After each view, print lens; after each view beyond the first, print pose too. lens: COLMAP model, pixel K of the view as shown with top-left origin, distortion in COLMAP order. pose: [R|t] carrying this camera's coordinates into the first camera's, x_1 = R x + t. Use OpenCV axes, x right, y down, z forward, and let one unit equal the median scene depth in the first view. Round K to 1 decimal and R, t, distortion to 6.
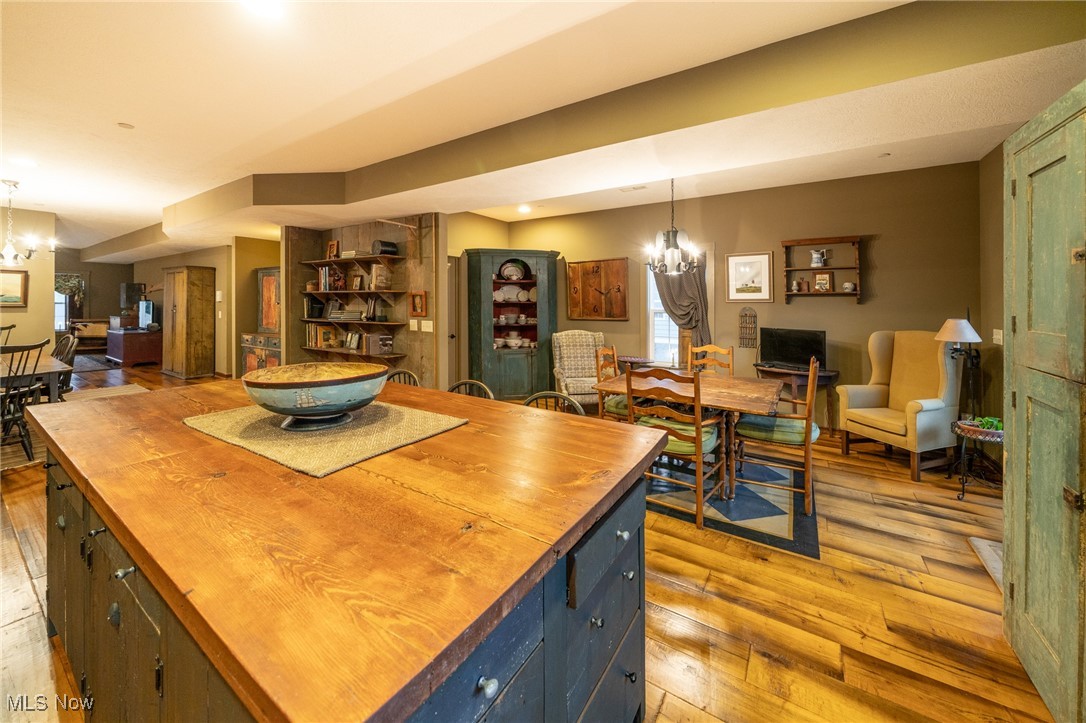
lens RADIAL K [[390.6, 0, 518.8], [0, 390.6, 303.9], [0, 0, 1]] dist [-0.000464, -0.000082]
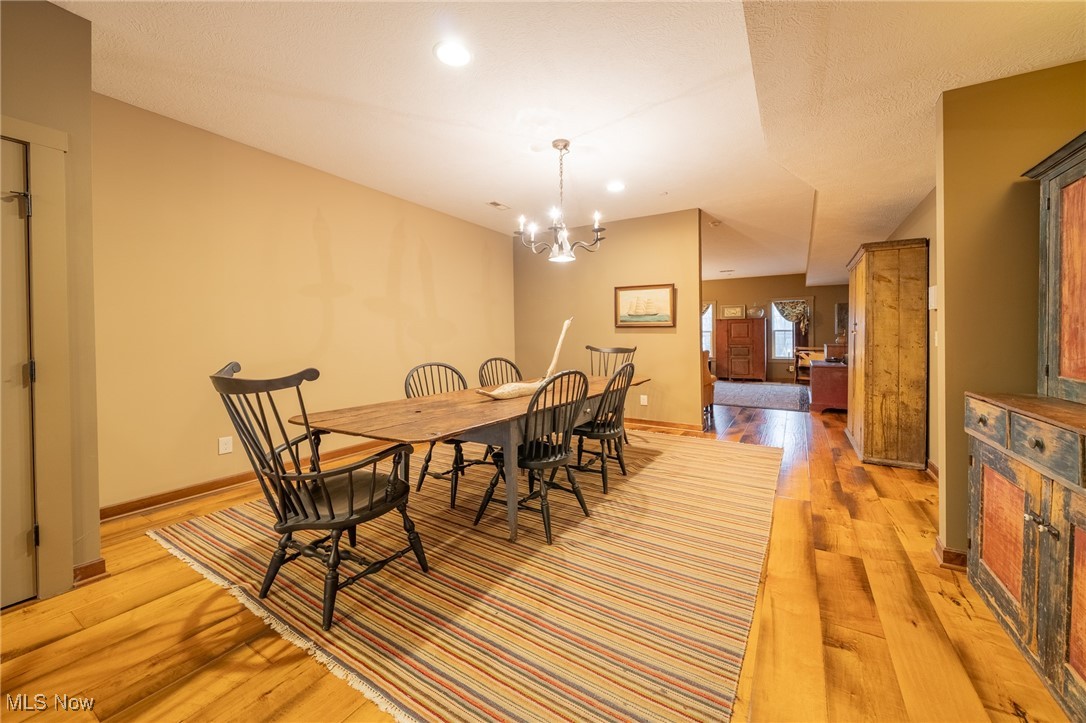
lens RADIAL K [[380.0, 0, 549.2], [0, 380.0, 339.4], [0, 0, 1]] dist [-0.003409, -0.000165]
pose [[0.030812, 0.001077, -0.999525, -0.353450], [0.002952, 0.999995, 0.001168, 0.026875], [0.999521, -0.002986, 0.030808, 0.555689]]
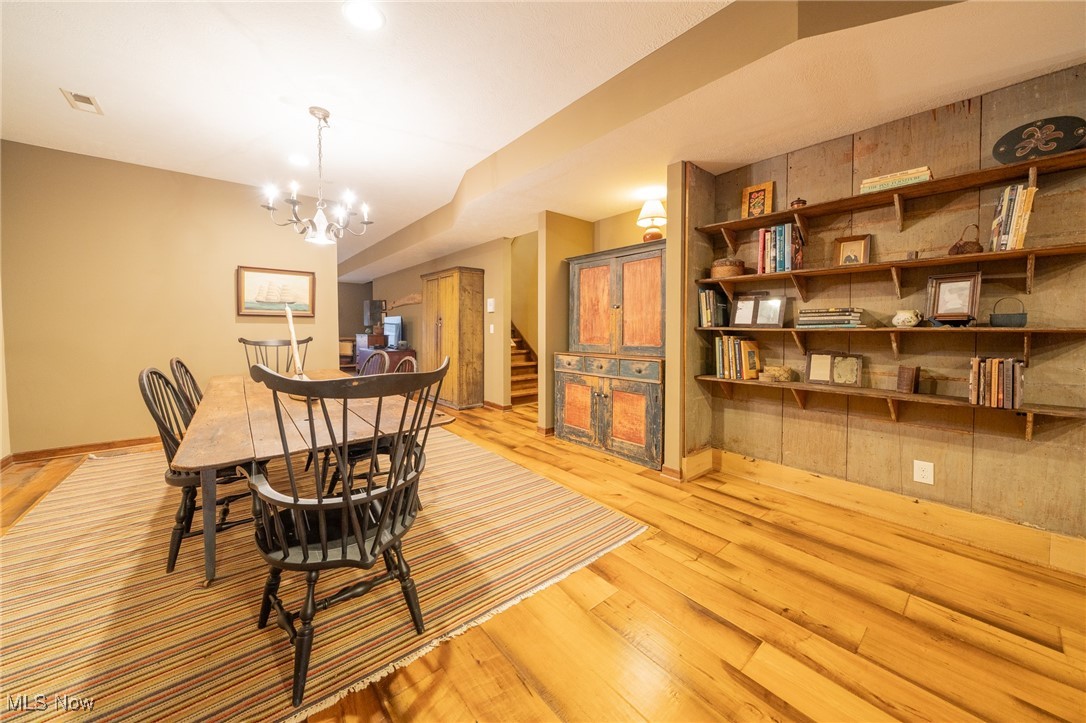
lens RADIAL K [[397.0, 0, 542.3], [0, 397.0, 337.8], [0, 0, 1]] dist [-0.012085, 0.000012]
pose [[0.953063, 0.002886, -0.302758, -0.438754], [0.004513, 0.999708, 0.023737, 0.027456], [0.302738, -0.023989, 0.952772, 0.279555]]
